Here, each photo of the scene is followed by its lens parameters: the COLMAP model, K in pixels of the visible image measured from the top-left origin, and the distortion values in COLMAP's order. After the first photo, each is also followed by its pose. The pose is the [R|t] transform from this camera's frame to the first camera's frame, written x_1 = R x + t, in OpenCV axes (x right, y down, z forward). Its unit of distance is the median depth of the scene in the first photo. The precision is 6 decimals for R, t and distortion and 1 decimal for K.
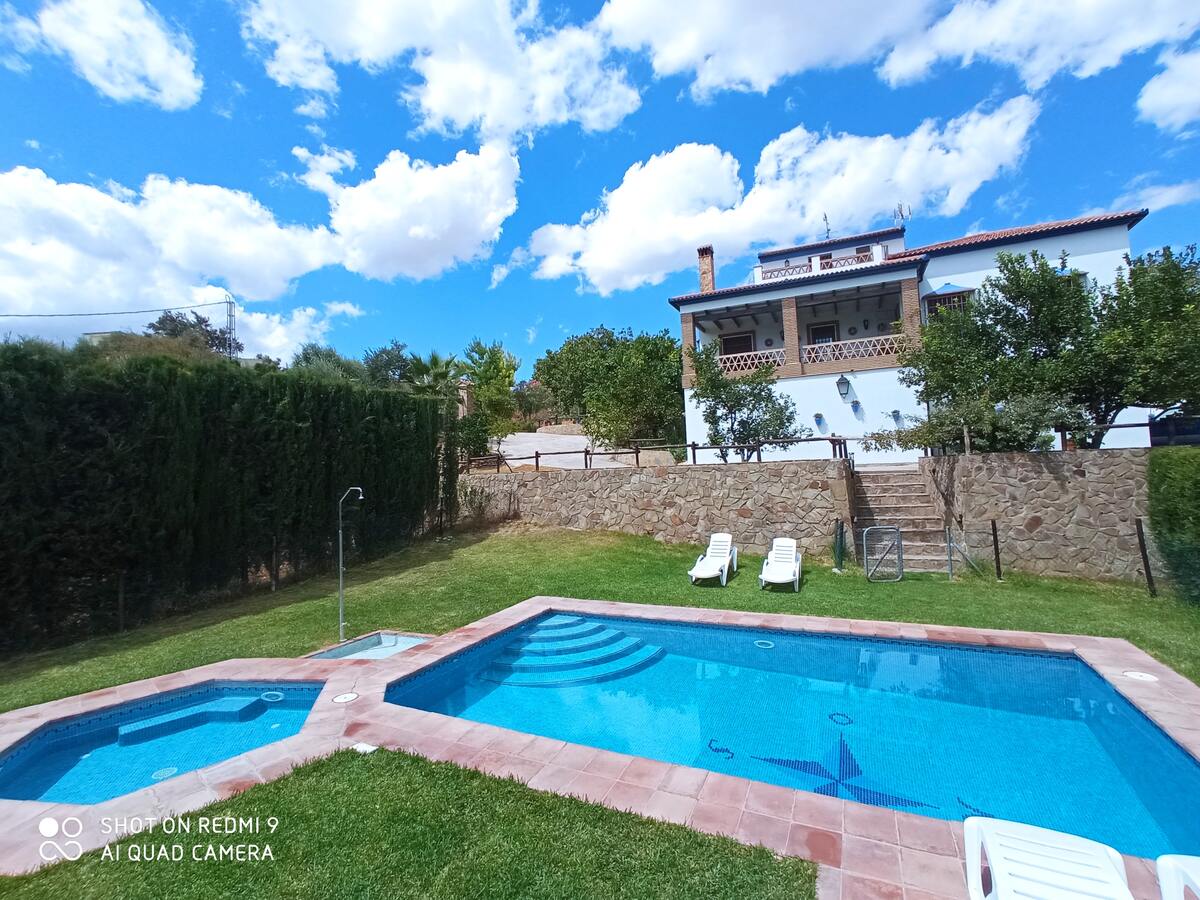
lens RADIAL K [[551.1, 0, 601.0], [0, 551.1, 456.7], [0, 0, 1]] dist [0.000686, 0.000281]
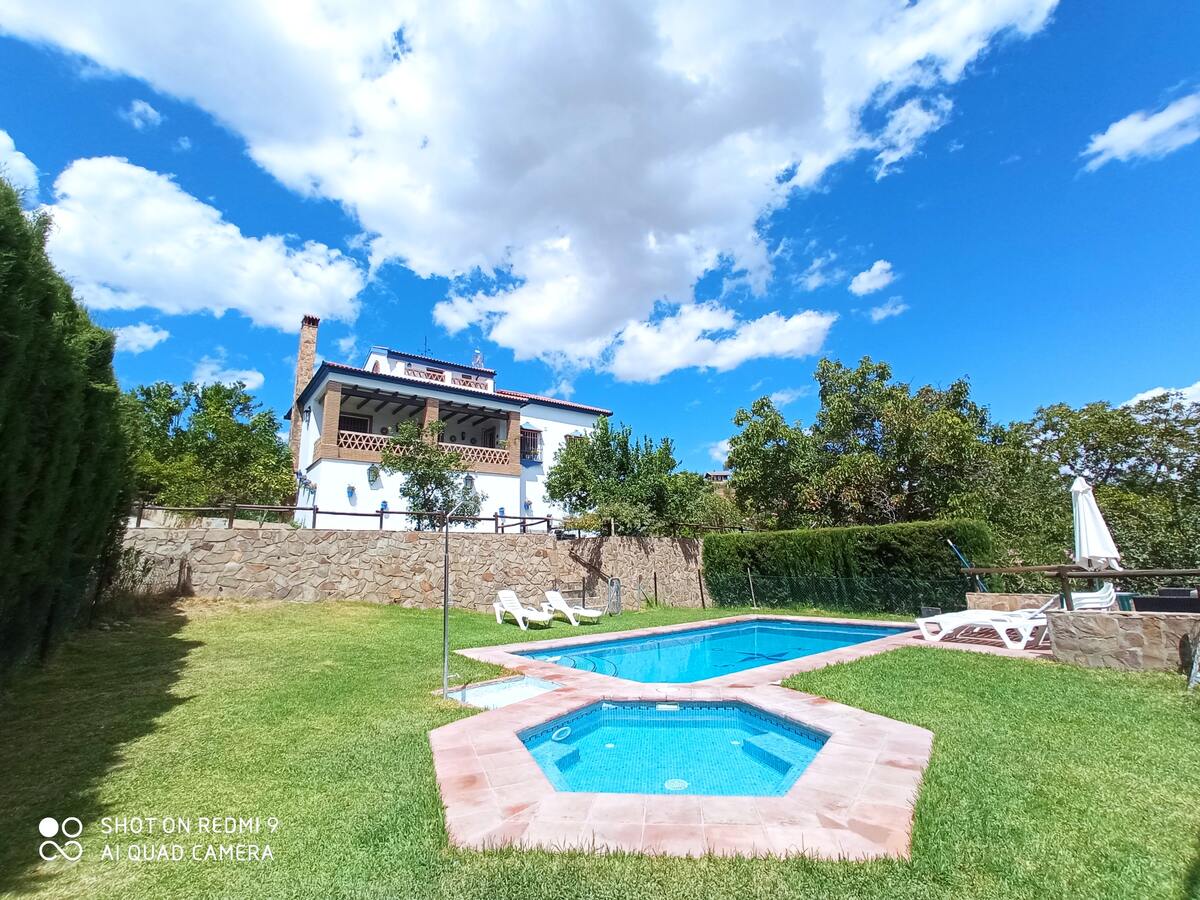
lens RADIAL K [[551.1, 0, 597.9], [0, 551.1, 445.7], [0, 0, 1]] dist [0.000686, 0.000281]
pose [[0.461323, 0.214115, 0.861009, -0.613312], [-0.027233, 0.973403, -0.227475, 0.081254], [-0.886814, 0.081492, 0.454884, 0.224150]]
